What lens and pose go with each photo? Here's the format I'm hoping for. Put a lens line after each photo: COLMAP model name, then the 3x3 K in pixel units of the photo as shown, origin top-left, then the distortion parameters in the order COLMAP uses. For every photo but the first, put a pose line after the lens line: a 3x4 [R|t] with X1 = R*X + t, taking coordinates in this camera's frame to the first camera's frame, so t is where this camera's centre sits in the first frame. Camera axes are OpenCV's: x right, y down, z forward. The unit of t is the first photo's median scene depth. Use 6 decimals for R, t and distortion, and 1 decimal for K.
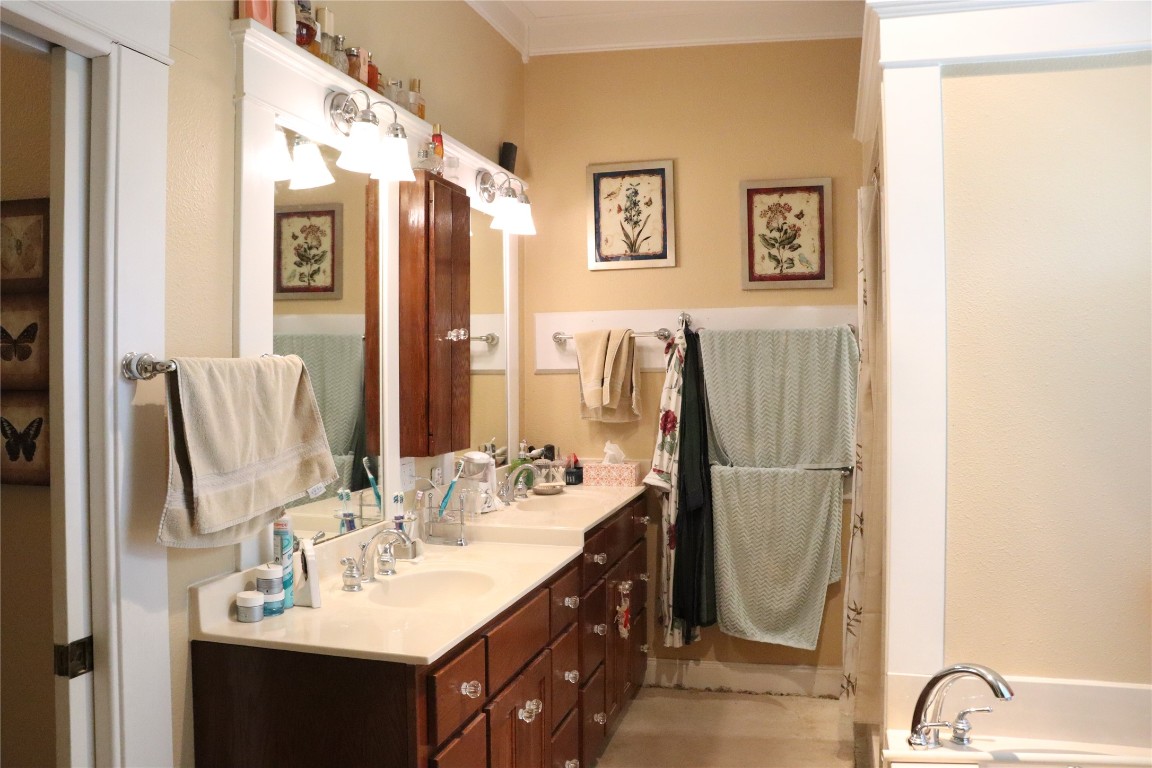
lens RADIAL K [[951.5, 0, 576.0], [0, 951.5, 384.0], [0, 0, 1]] dist [-0.174828, 0.157300]
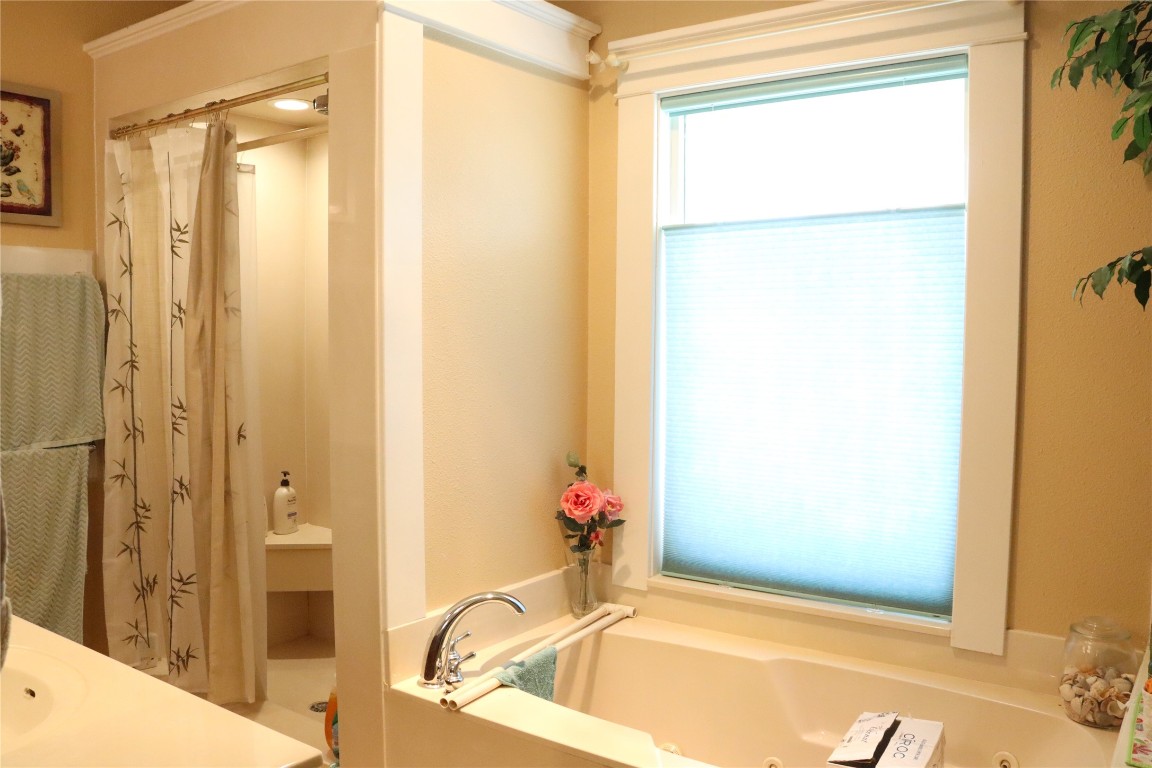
lens RADIAL K [[951.5, 0, 576.0], [0, 951.5, 384.0], [0, 0, 1]] dist [-0.174828, 0.157300]
pose [[0.352775, -0.054921, 0.934095, -0.324502], [0.016213, 0.998485, 0.052584, 0.000924], [-0.935568, -0.003405, 0.353131, 0.290512]]
